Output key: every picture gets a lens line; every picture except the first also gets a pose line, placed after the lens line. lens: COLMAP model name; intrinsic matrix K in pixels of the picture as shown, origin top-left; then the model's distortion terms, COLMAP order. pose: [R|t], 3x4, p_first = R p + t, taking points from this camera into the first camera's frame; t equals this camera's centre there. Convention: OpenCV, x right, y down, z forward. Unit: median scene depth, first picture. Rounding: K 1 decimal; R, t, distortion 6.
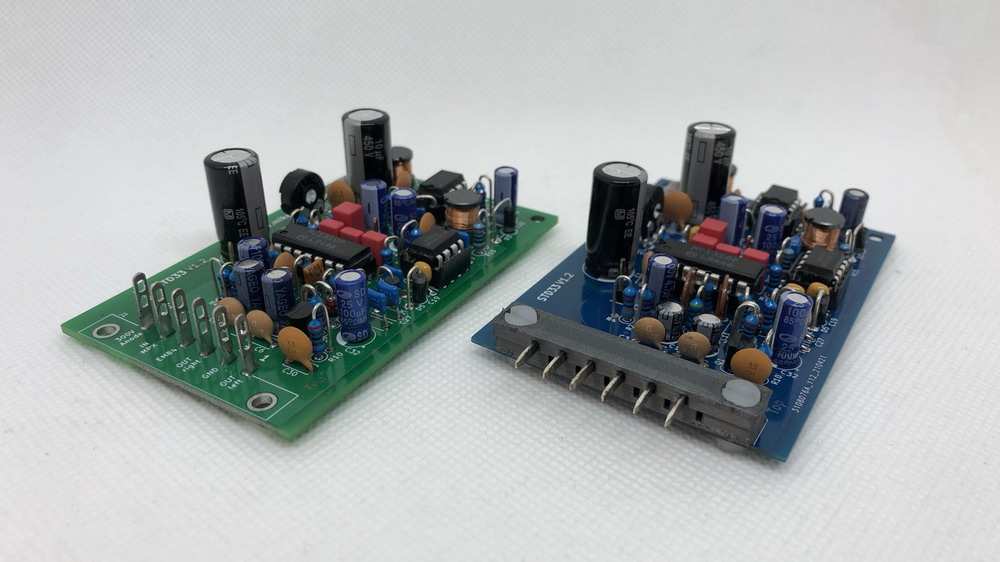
lens RADIAL K [[849.8, 0, 497.9], [0, 849.8, 281.3], [0, 0, 1]] dist [-0.003233, -0.002048]
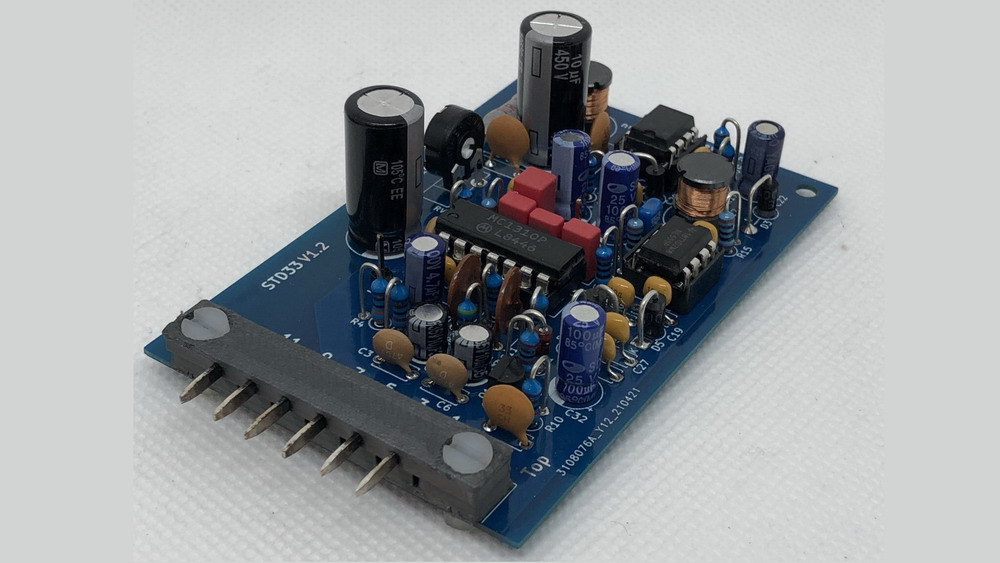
lens RADIAL K [[1457.2, 0, 499.9], [0, 1457.2, 281.3], [0, 0, 1]] dist [0.033488, 0.000000]
pose [[0.999226, 0.028576, -0.027035, 0.283145], [-0.024769, 0.990948, 0.131941, -0.150946], [0.030561, -0.131169, 0.990889, -0.190611]]
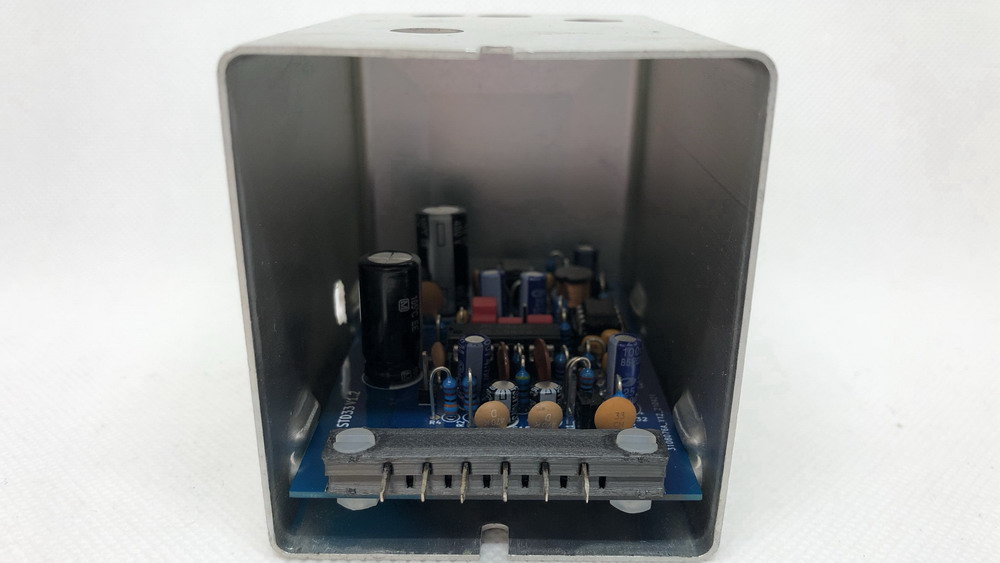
lens RADIAL K [[849.8, 0, 499.6], [0, 849.8, 283.3], [0, 0, 1]] dist [-0.003233, -0.002048]
pose [[0.841627, -0.183126, 0.508063, -0.220752], [0.275473, 0.954738, -0.112207, 0.025543], [-0.464519, 0.234394, 0.853980, 0.206785]]
